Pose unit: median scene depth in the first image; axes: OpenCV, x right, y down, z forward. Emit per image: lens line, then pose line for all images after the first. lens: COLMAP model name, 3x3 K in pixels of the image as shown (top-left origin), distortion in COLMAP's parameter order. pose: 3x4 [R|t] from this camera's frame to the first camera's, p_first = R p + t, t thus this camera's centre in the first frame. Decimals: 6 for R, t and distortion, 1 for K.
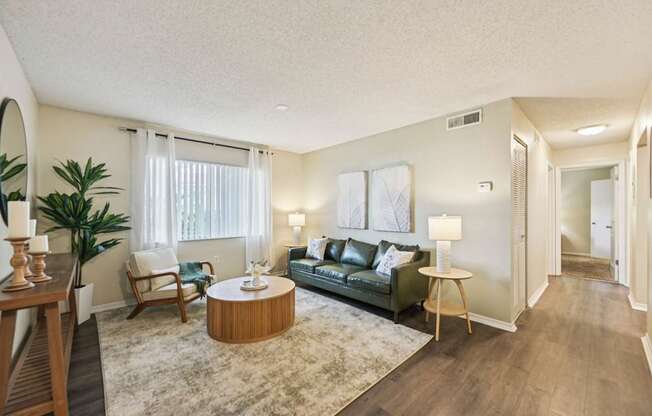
lens RADIAL K [[259.1, 0, 330.5], [0, 259.1, 209.3], [0, 0, 1]] dist [0.000715, -0.000080]
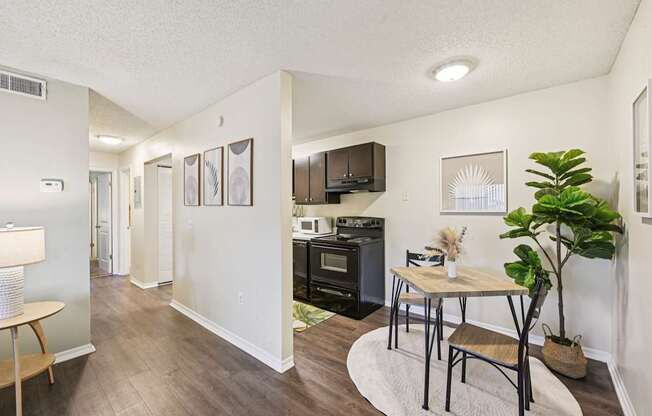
lens RADIAL K [[264.7, 0, 325.2], [0, 264.7, 206.3], [0, 0, 1]] dist [-0.000312, 0.000028]
pose [[-0.106166, 0.006918, 0.994324, -0.271069], [0.001741, 0.999976, -0.006772, -0.018970], [-0.994347, 0.001013, -0.106175, 0.281277]]
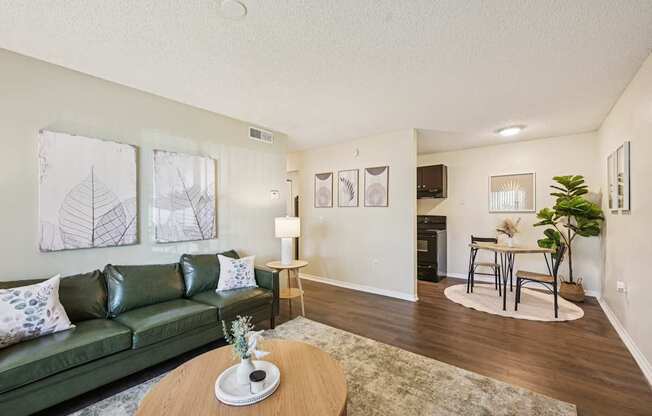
lens RADIAL K [[265.7, 0, 327.4], [0, 265.7, 210.4], [0, 0, 1]] dist [0.000226, -0.000005]
pose [[-0.130741, 0.009169, 0.991374, -0.754625], [-0.000377, 0.999957, -0.009298, 0.007082], [-0.991416, -0.001589, -0.130732, 0.916029]]
